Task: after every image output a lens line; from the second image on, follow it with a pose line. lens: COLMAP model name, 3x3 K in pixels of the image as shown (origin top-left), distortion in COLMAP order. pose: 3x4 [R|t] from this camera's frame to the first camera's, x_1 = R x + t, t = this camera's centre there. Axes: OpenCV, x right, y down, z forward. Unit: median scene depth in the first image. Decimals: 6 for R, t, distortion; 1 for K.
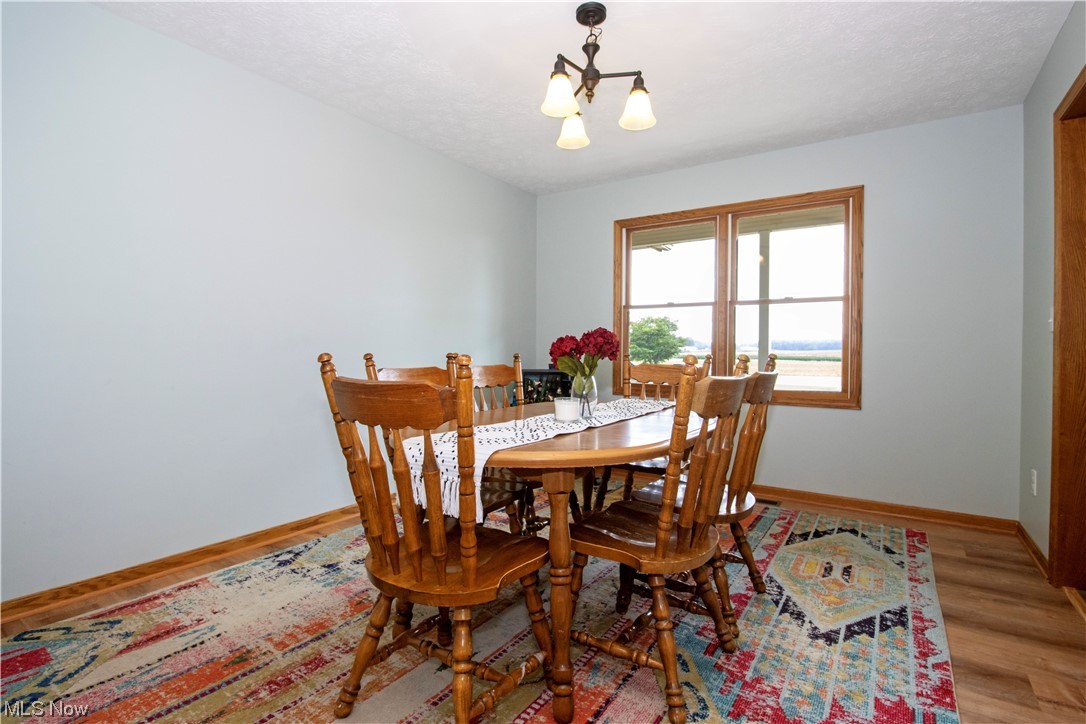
lens RADIAL K [[520.6, 0, 543.0], [0, 520.6, 362.0], [0, 0, 1]] dist [0.000110, 0.000002]
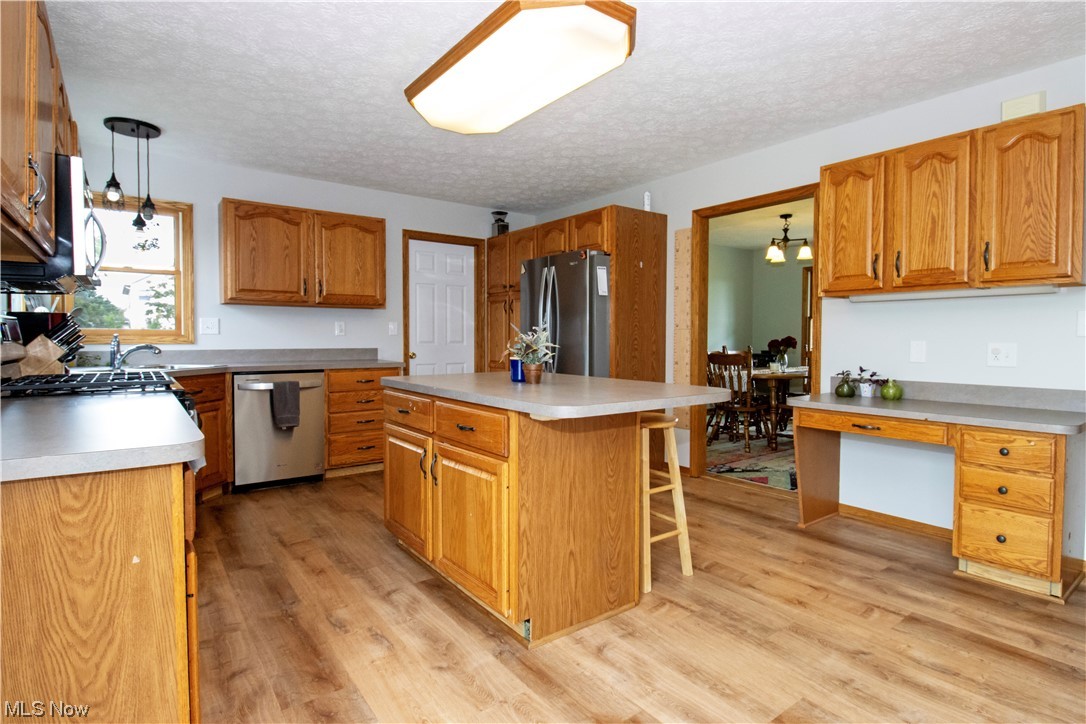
lens RADIAL K [[556.1, 0, 543.0], [0, 556.1, 362.0], [0, 0, 1]] dist [0.000159, 0.000015]
pose [[0.944789, 0.006214, -0.327621, -0.142872], [0.000102, 0.999815, 0.019259, 0.010779], [0.327680, -0.018229, 0.944613, -2.087027]]
